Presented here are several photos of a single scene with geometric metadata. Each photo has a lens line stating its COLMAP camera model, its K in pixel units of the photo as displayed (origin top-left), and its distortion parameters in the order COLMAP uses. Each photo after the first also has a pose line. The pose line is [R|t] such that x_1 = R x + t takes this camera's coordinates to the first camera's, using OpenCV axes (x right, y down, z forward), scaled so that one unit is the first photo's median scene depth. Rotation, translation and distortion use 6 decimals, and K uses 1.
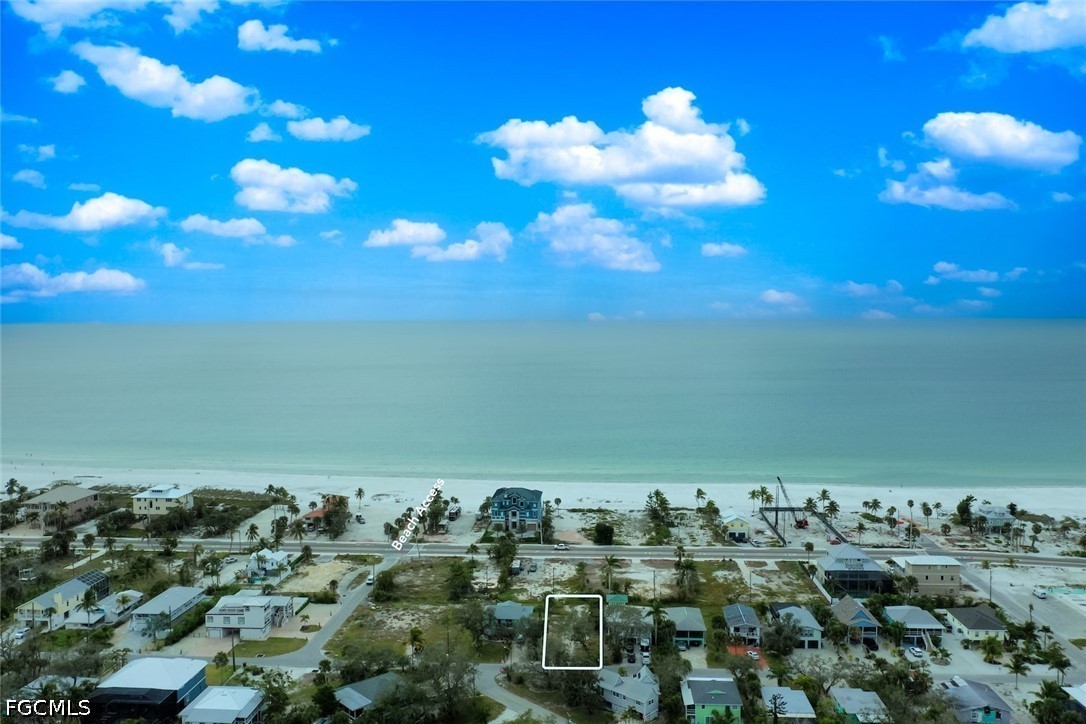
lens RADIAL K [[893.0, 0, 543.0], [0, 893.0, 362.0], [0, 0, 1]] dist [-0.005644, 0.002809]
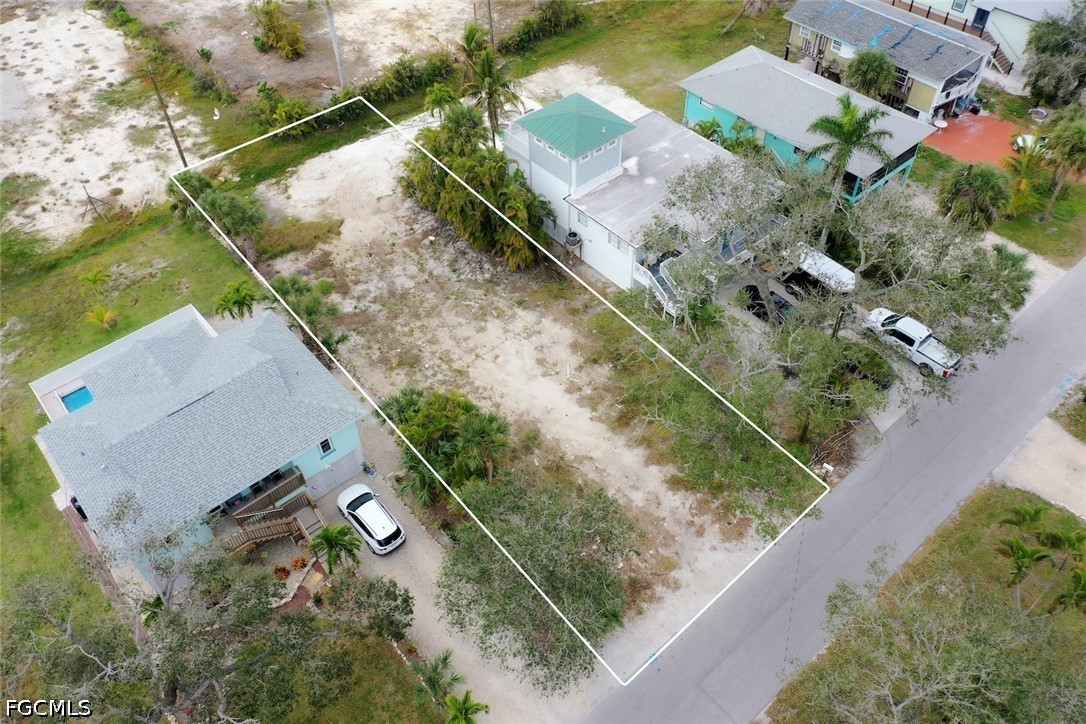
lens RADIAL K [[848.6, 0, 544.6], [0, 848.6, 360.0], [0, 0, 1]] dist [-0.012995, -0.000066]
pose [[0.709469, -0.523826, 0.471445, -0.052080], [0.052359, 0.706296, 0.705977, 0.117216], [-0.702789, -0.476185, 0.528522, 0.682115]]
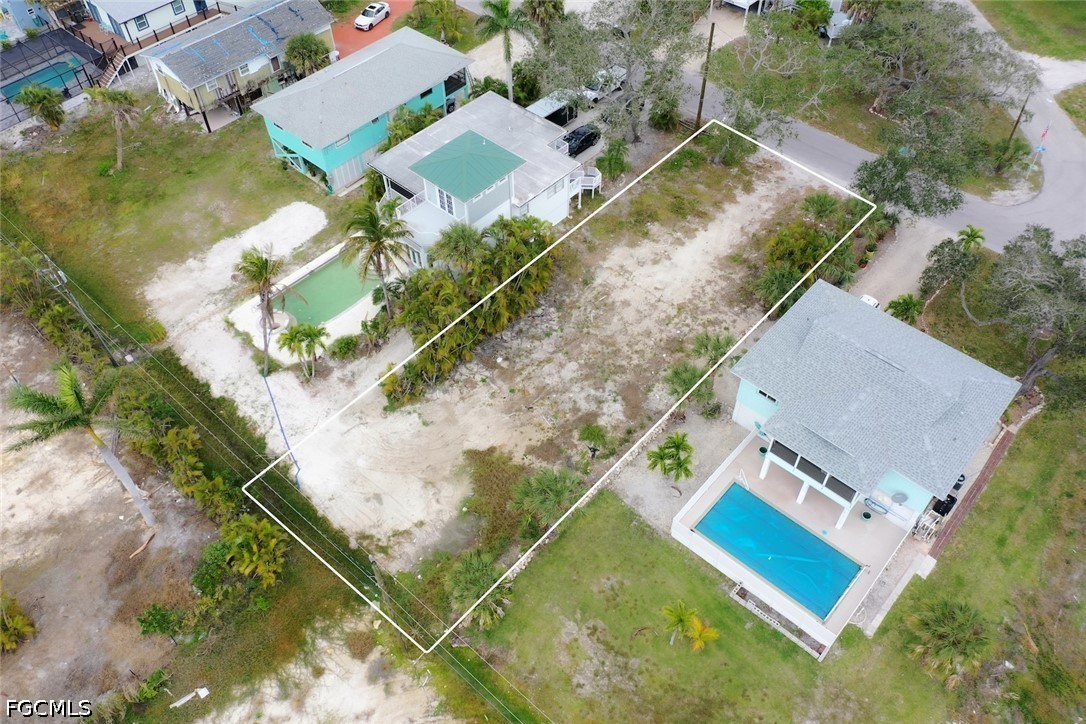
lens RADIAL K [[848.6, 0, 544.6], [0, 848.6, 360.0], [0, 0, 1]] dist [-0.012995, -0.000066]
pose [[-0.786632, -0.460091, 0.411736, -0.046686], [0.046966, 0.620341, 0.782925, 0.089633], [-0.615634, 0.635211, -0.466371, 0.905795]]
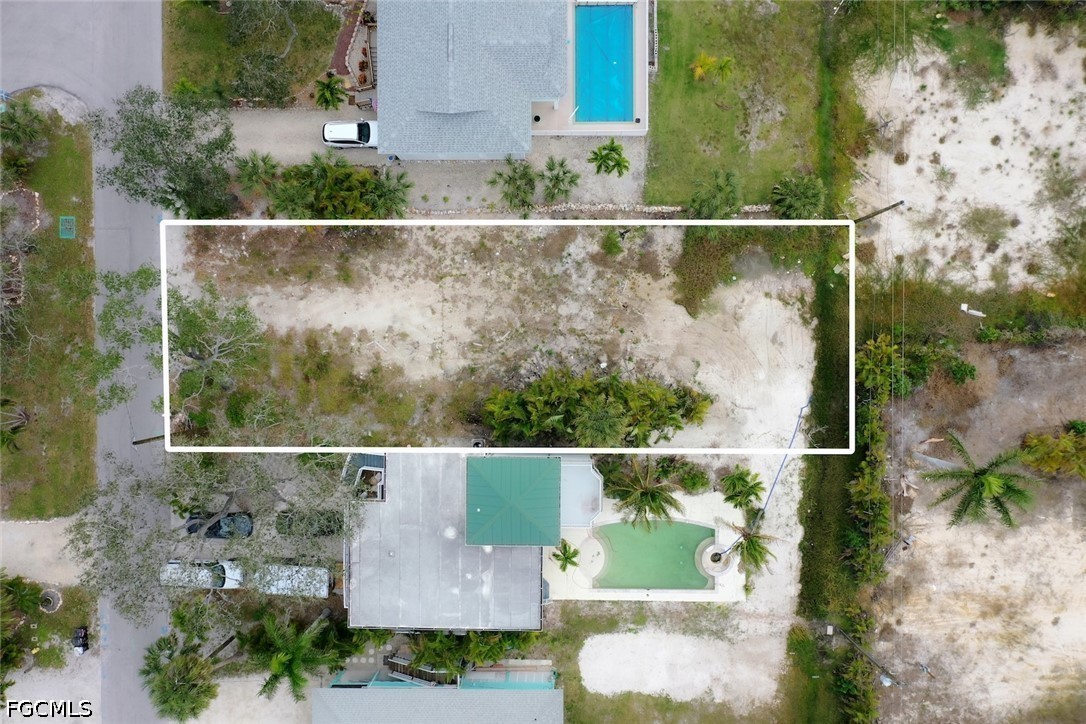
lens RADIAL K [[848.6, 0, 544.6], [0, 848.6, 360.0], [0, 0, 1]] dist [-0.012995, -0.000066]
pose [[0.070936, 0.997205, 0.023469, 0.033053], [-0.032137, -0.021231, 0.999258, 0.034025], [0.996963, -0.071638, 0.030541, 0.802350]]
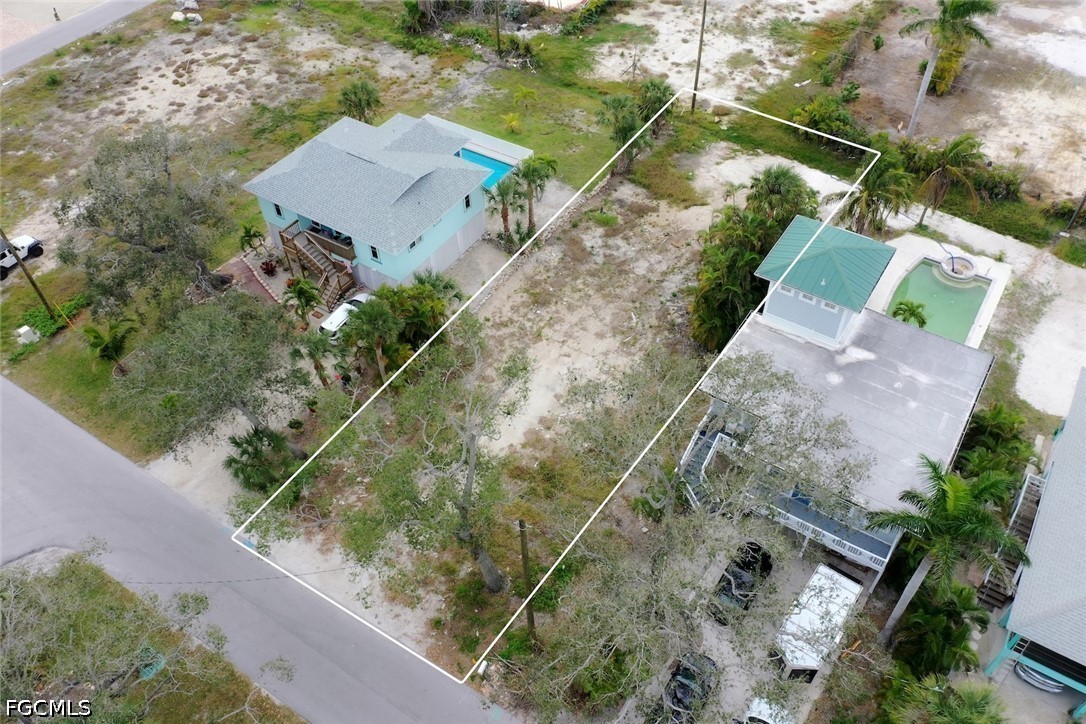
lens RADIAL K [[848.6, 0, 544.6], [0, 848.6, 360.0], [0, 0, 1]] dist [-0.012995, -0.000066]
pose [[0.874765, 0.343951, -0.341296, 0.079650], [-0.008021, 0.714545, 0.699544, 0.120124], [0.484480, -0.609199, 0.627818, 0.670932]]
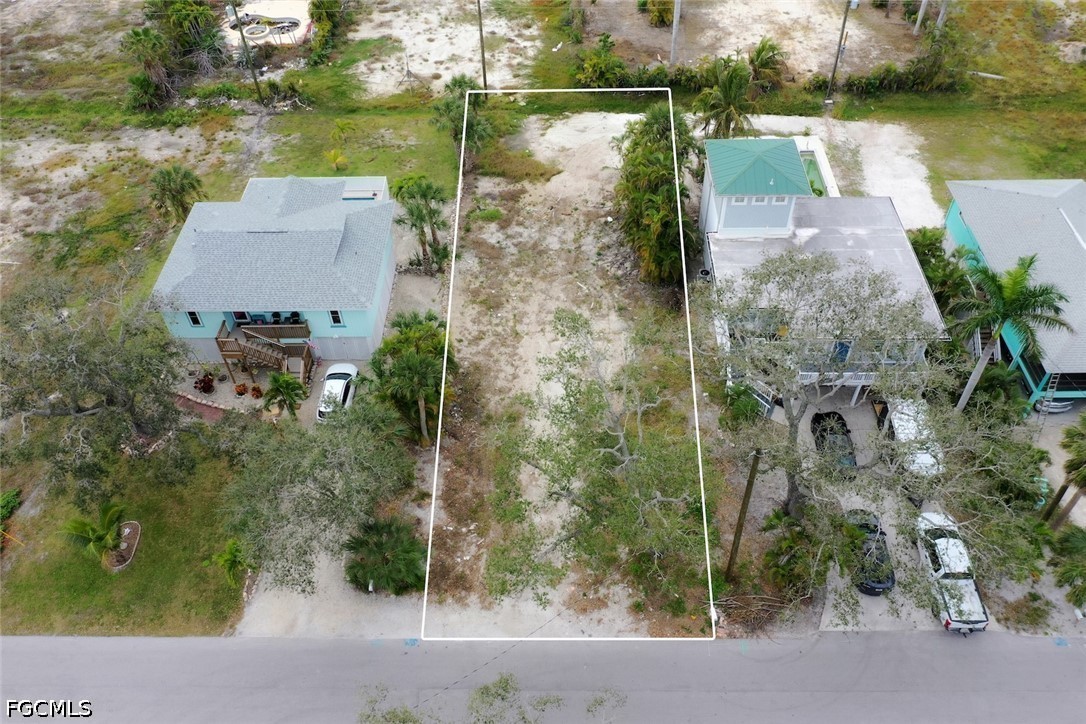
lens RADIAL K [[848.6, 0, 544.6], [0, 848.6, 360.0], [0, 0, 1]] dist [-0.012995, -0.000066]
pose [[0.998267, -0.054120, 0.023130, 0.017660], [0.022838, 0.718409, 0.695246, 0.119832], [-0.054244, -0.693512, 0.718400, 0.651759]]
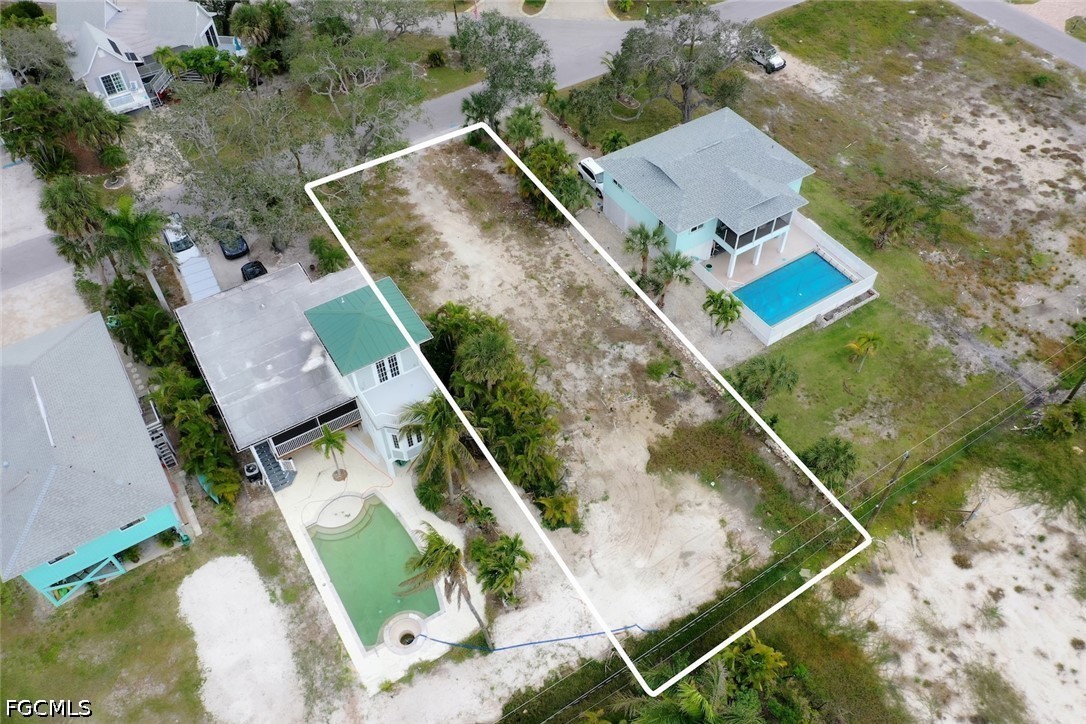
lens RADIAL K [[848.6, 0, 544.6], [0, 848.6, 360.0], [0, 0, 1]] dist [-0.012995, -0.000066]
pose [[-0.806133, 0.457050, -0.375839, 0.103685], [-0.015541, 0.618576, 0.785571, 0.085401], [0.591531, 0.639115, -0.491552, 0.905332]]
